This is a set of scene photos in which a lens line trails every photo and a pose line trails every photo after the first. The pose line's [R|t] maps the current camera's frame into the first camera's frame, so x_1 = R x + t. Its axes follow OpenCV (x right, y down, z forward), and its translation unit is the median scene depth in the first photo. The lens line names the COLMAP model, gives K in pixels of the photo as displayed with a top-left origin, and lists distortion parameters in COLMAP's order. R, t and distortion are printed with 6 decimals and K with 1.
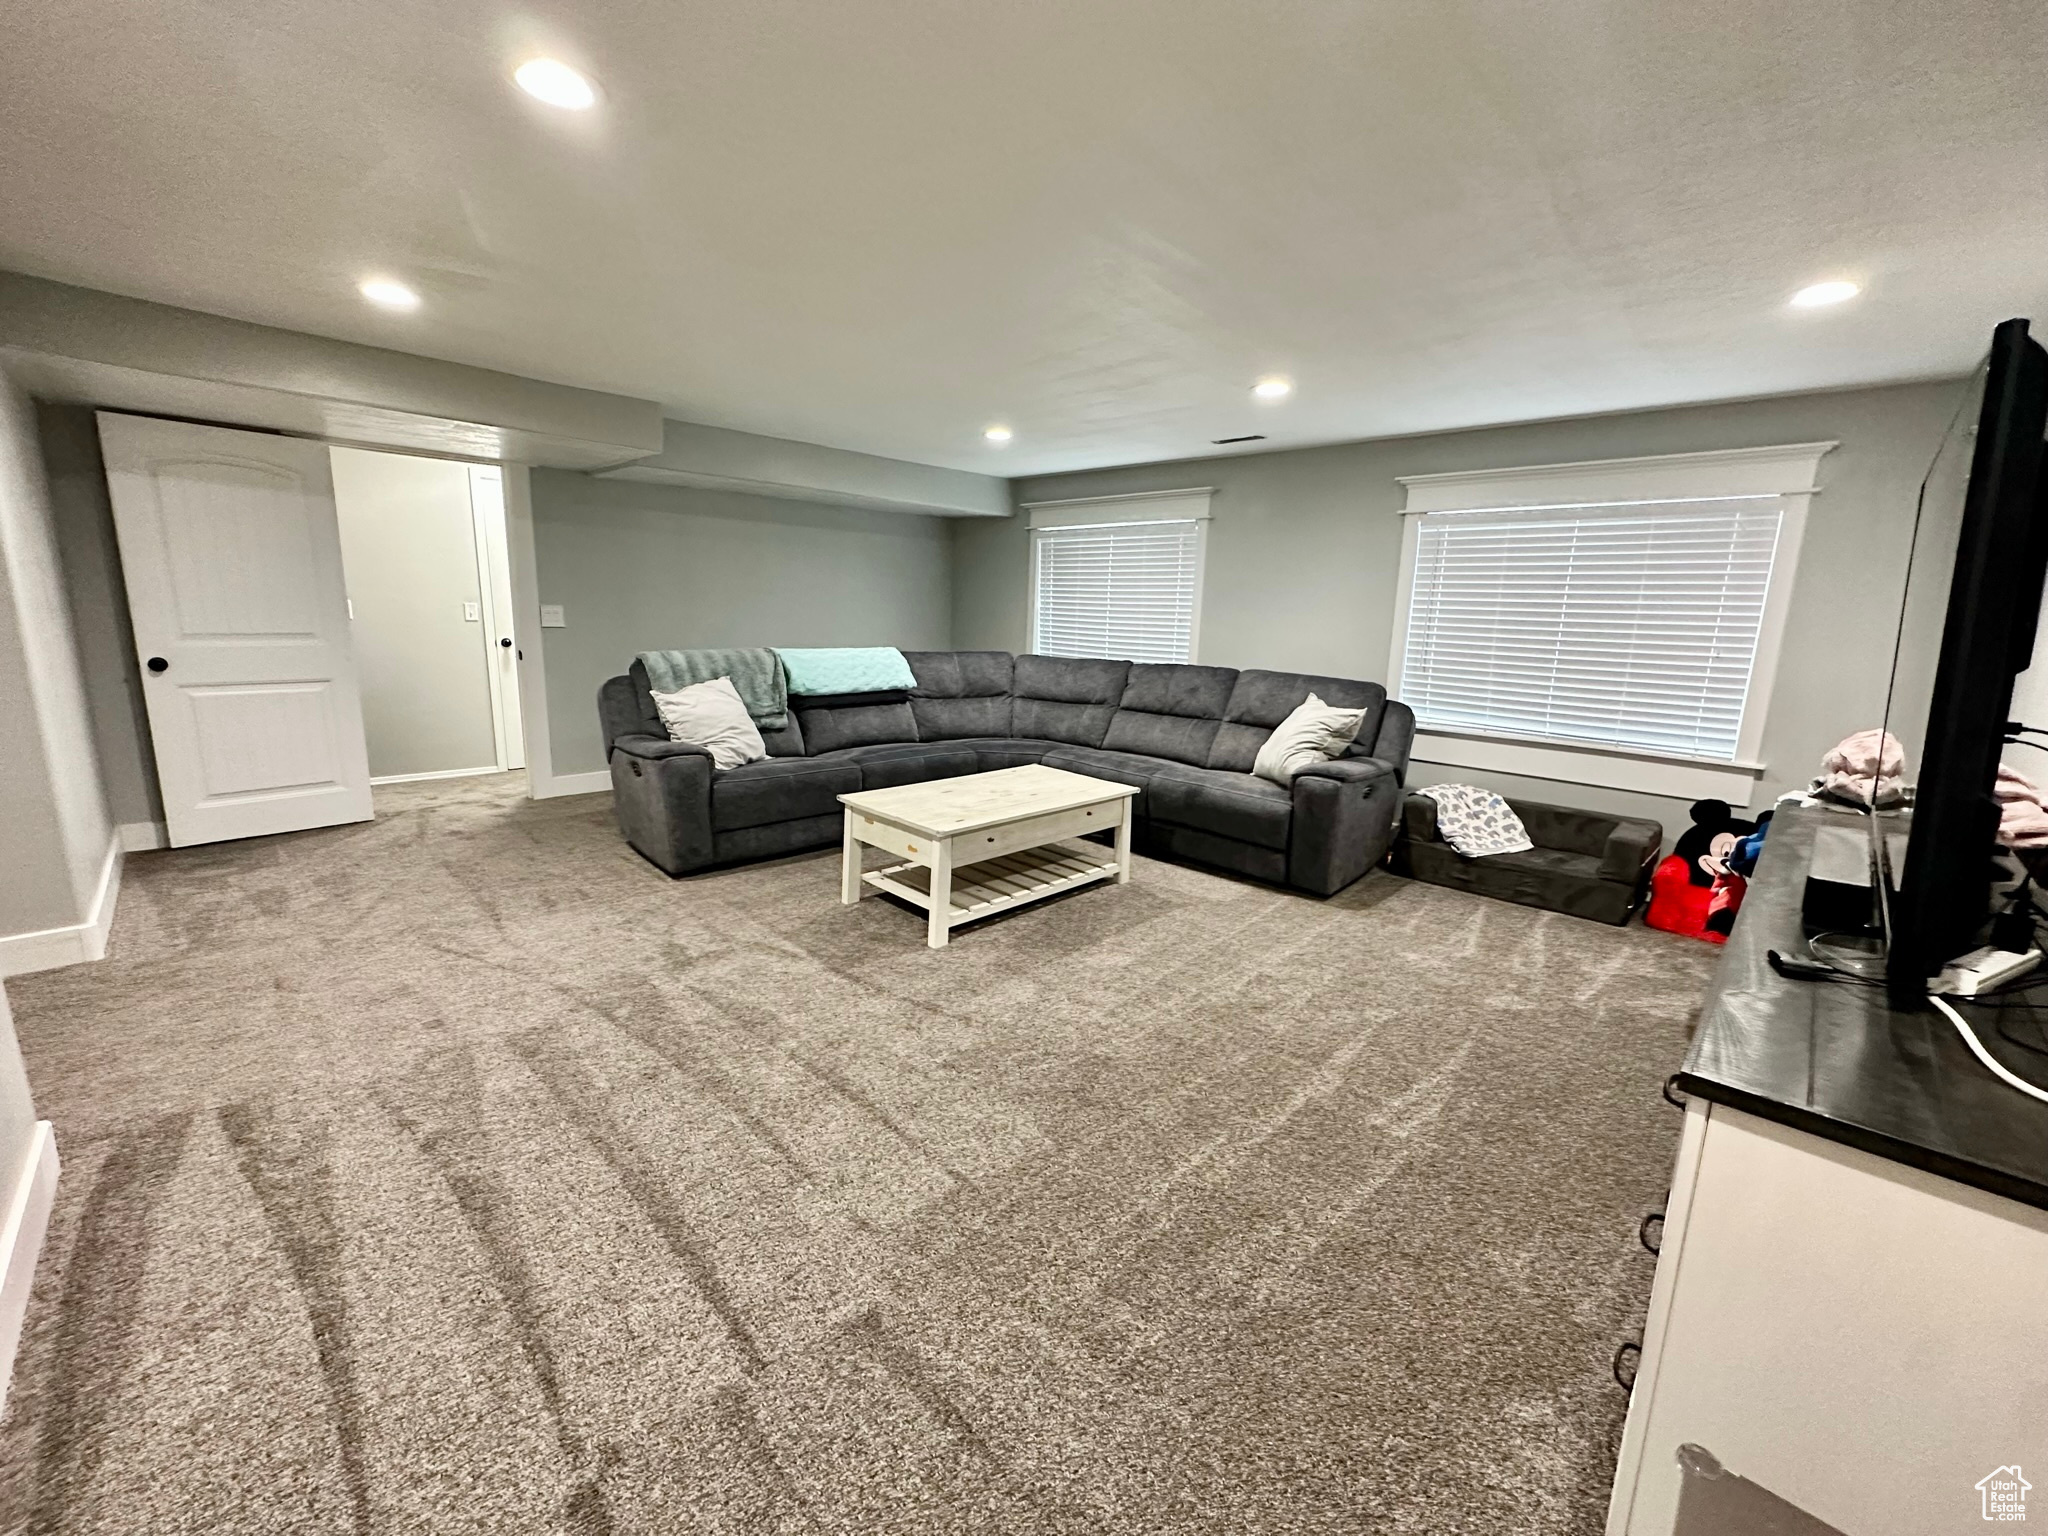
lens RADIAL K [[816.9, 0, 1029.4], [0, 816.9, 762.0], [0, 0, 1]] dist [-0.004140, 0.001309]
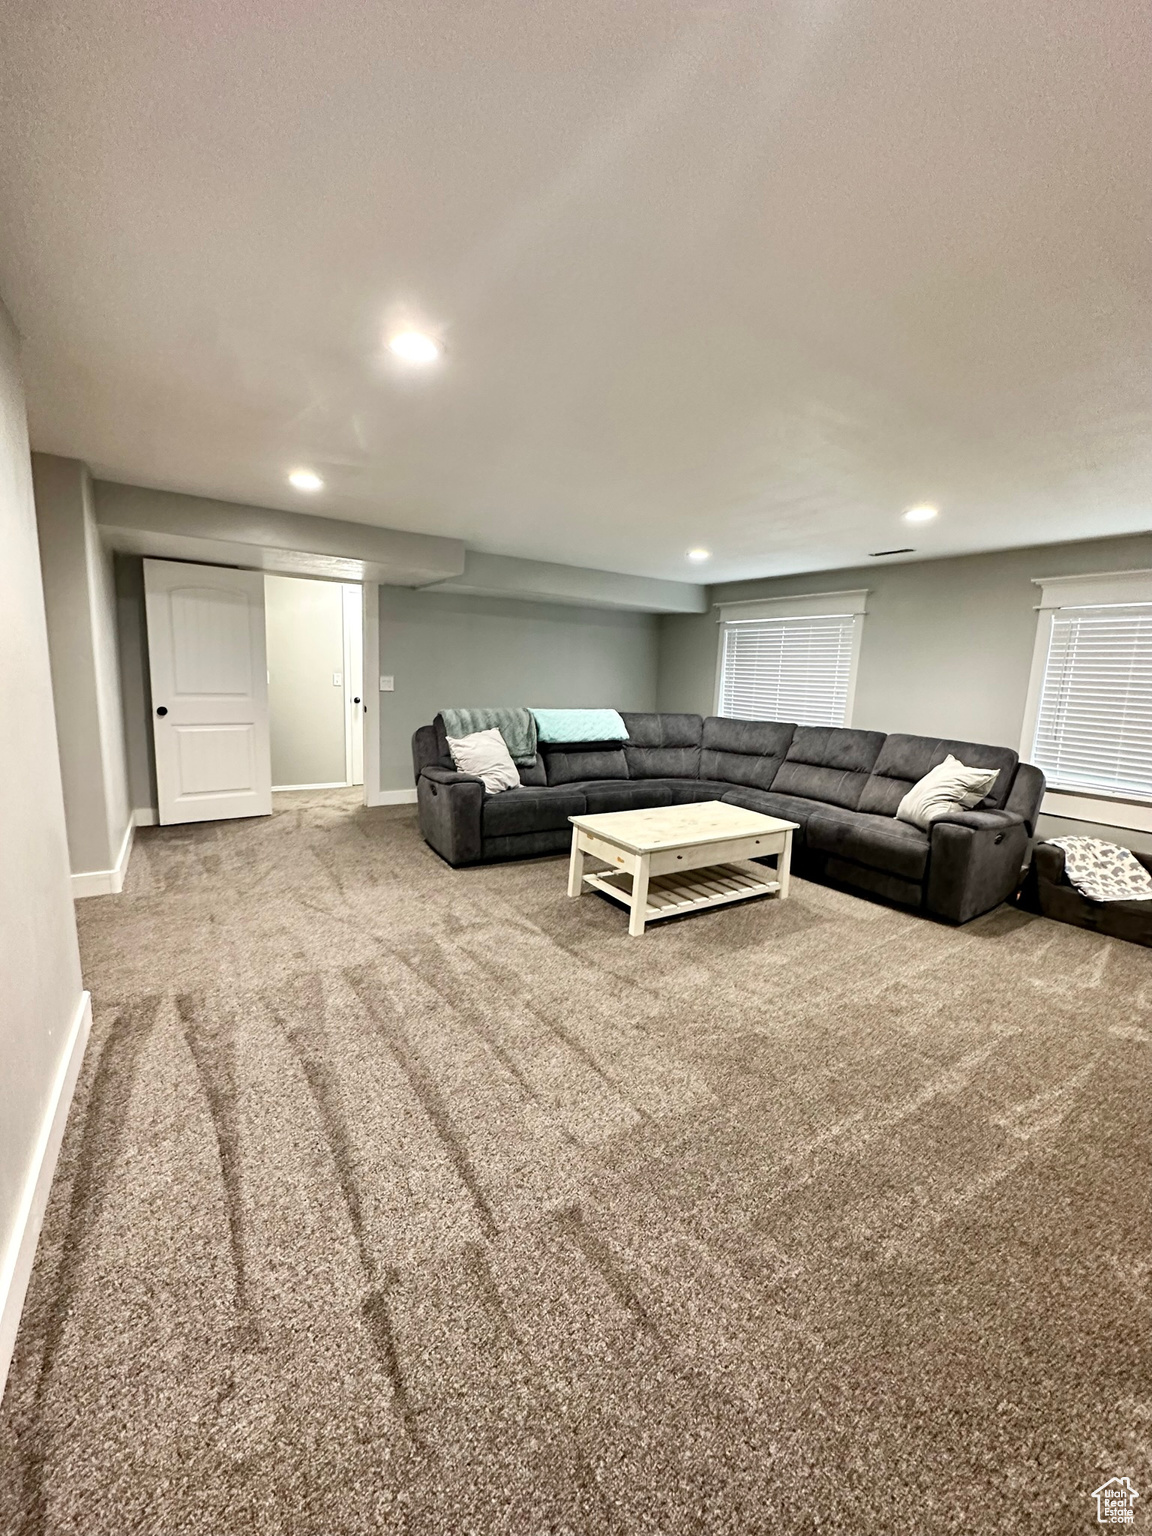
lens RADIAL K [[612.7, 0, 583.0], [0, 612.7, 764.7], [0, 0, 1]] dist [-0.004140, 0.001309]
pose [[0.977474, 0.039495, -0.207329, -0.000664], [-0.049079, 0.997941, -0.041287, -0.007361], [0.205272, 0.050533, 0.977400, -0.011345]]
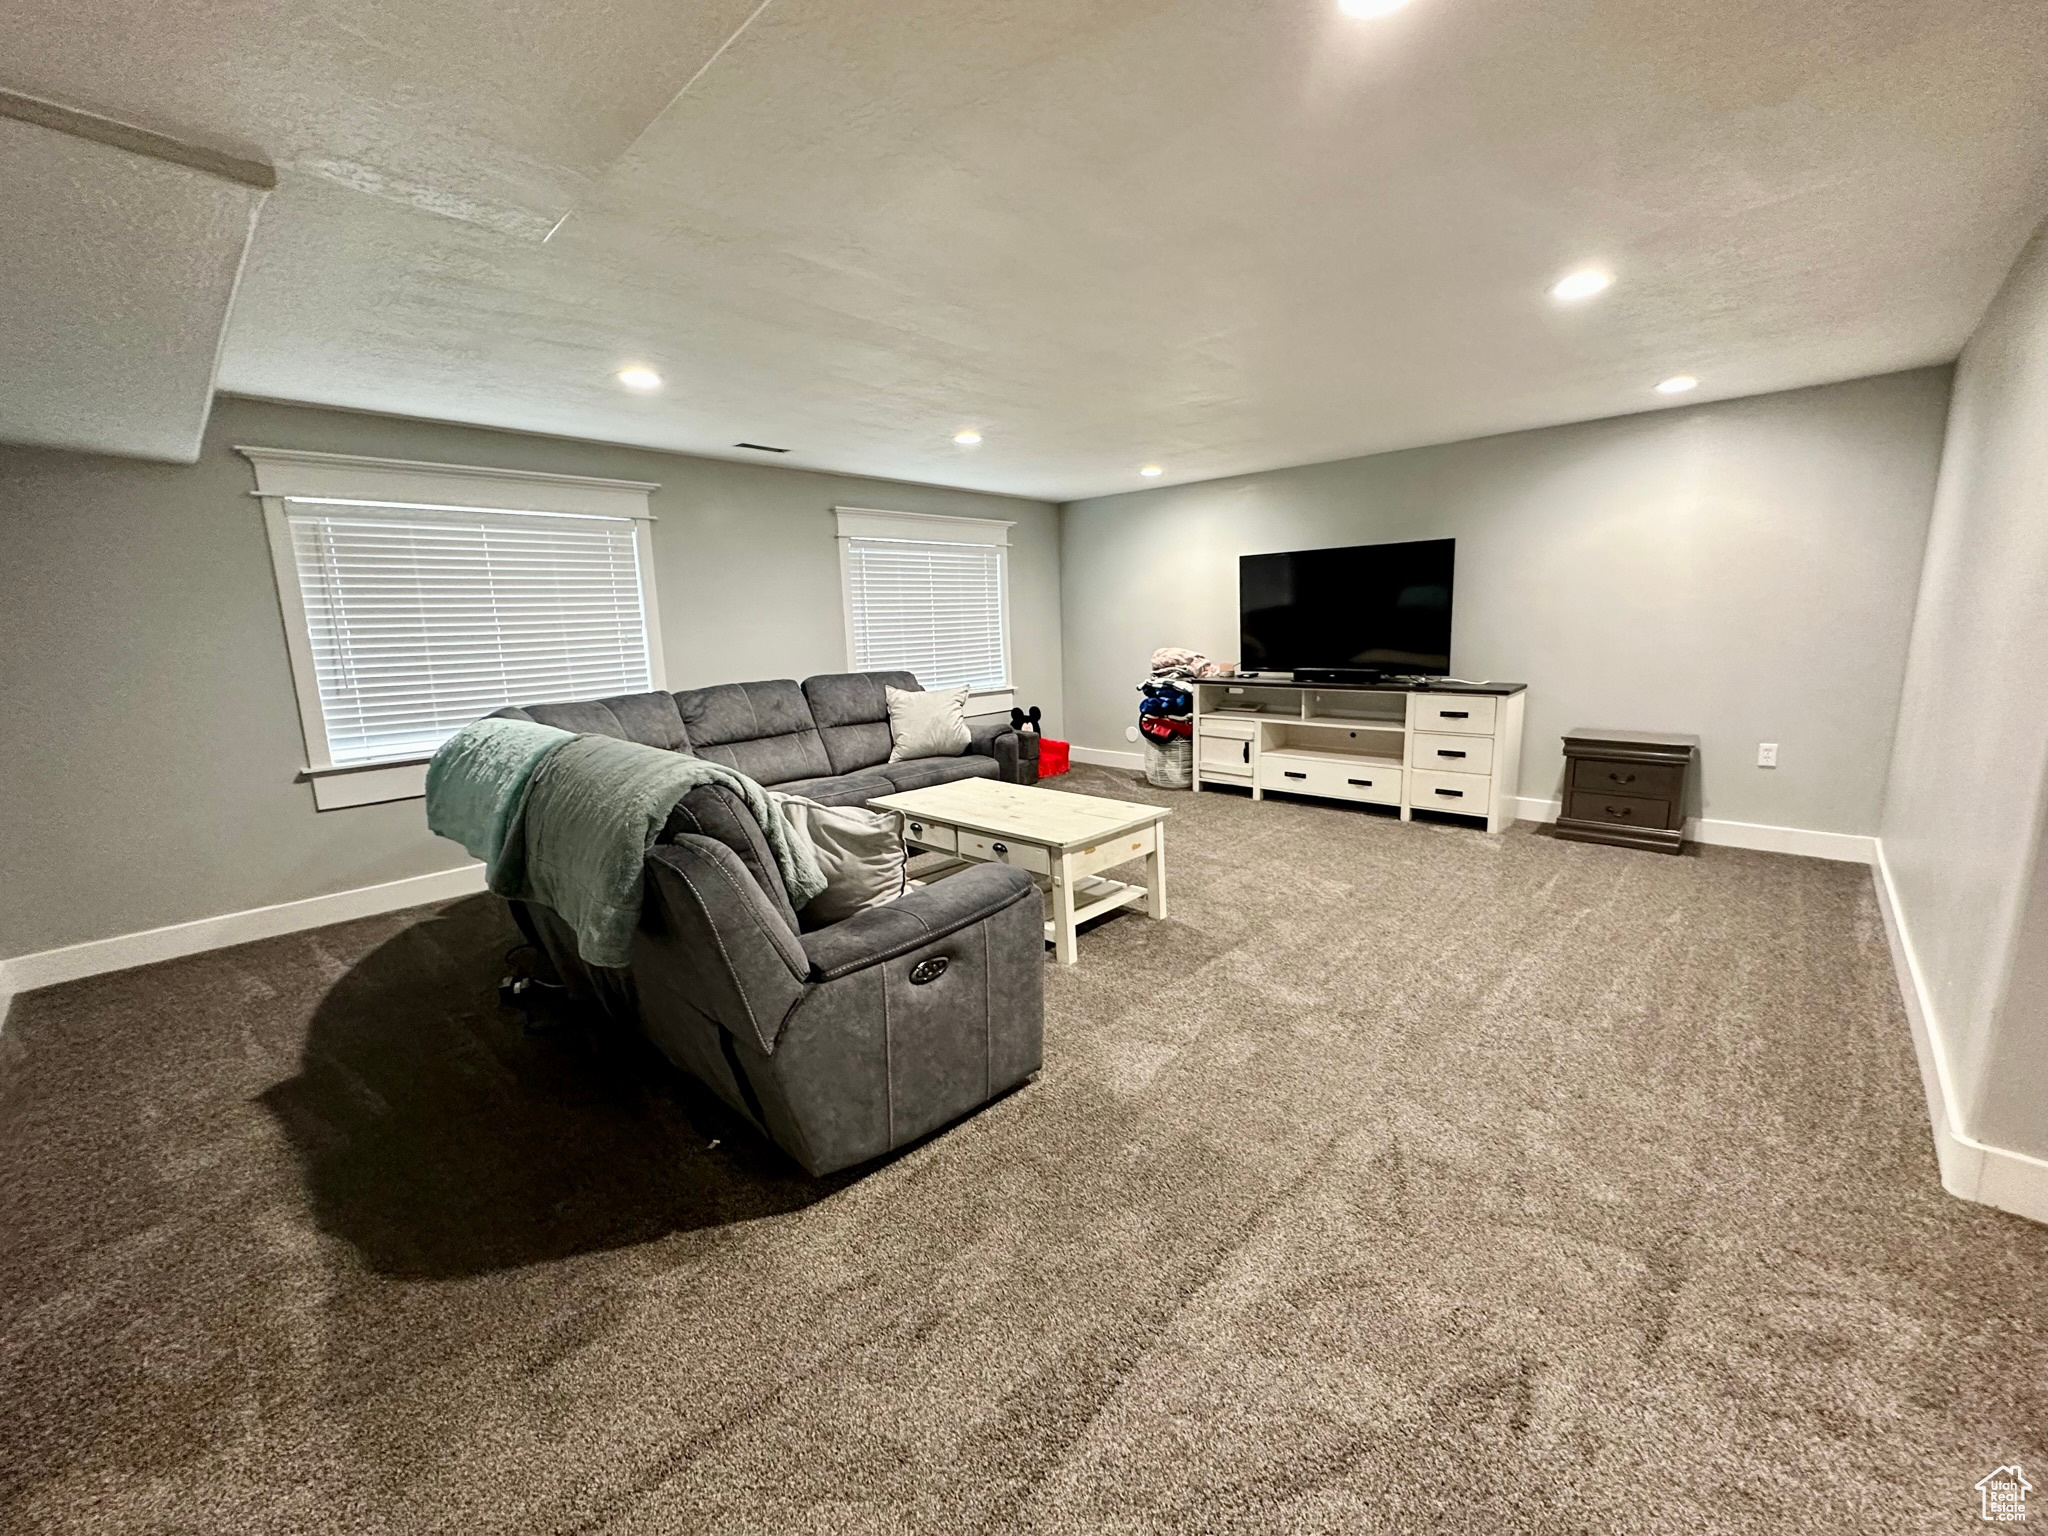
lens RADIAL K [[816.9, 0, 1033.8], [0, 816.9, 767.7], [0, 0, 1]] dist [-0.004140, 0.001309]
pose [[-0.031332, -0.220509, 0.974882, -1.441060], [0.211409, 0.951831, 0.222090, -0.321206], [-0.976895, 0.213057, 0.016795, 1.347247]]
